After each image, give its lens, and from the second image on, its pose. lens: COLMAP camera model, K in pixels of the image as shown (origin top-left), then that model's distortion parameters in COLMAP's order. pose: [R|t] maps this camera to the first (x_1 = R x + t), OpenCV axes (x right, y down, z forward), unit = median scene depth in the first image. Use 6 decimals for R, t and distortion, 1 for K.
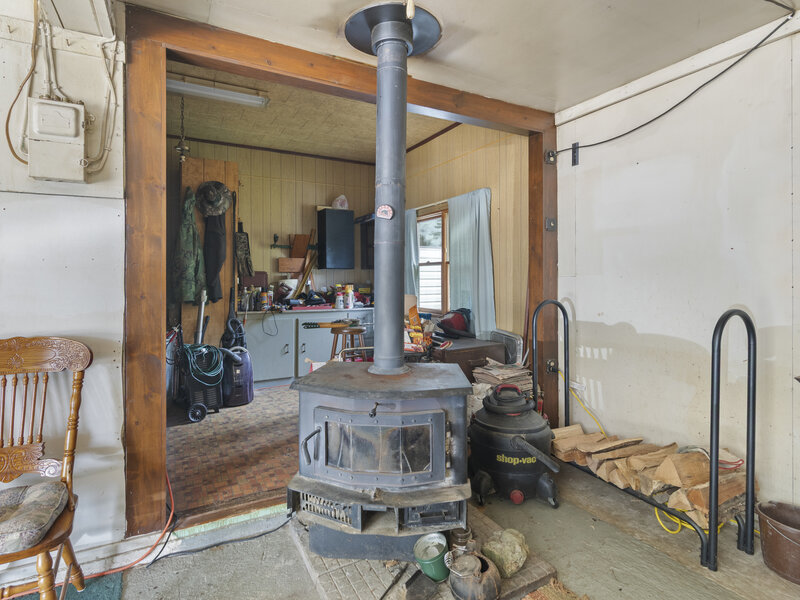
lens RADIAL K [[417.3, 0, 400.2], [0, 417.3, 278.8], [0, 0, 1]] dist [0.000843, 0.000174]
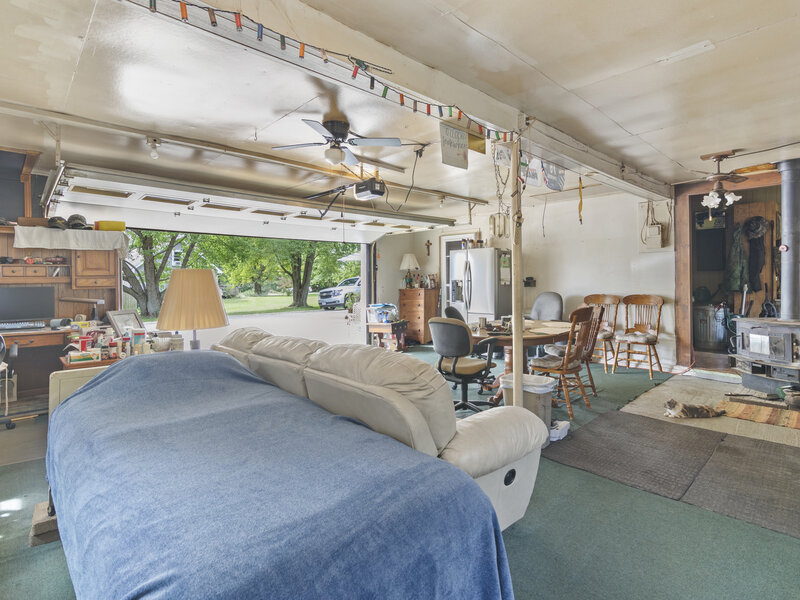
lens RADIAL K [[417.3, 0, 400.2], [0, 417.3, 278.8], [0, 0, 1]] dist [0.000843, 0.000174]
pose [[0.251193, -0.003335, -0.967931, 1.734314], [0.005657, 0.999982, -0.001977, 0.001559], [0.967920, -0.004979, 0.251208, -1.648458]]
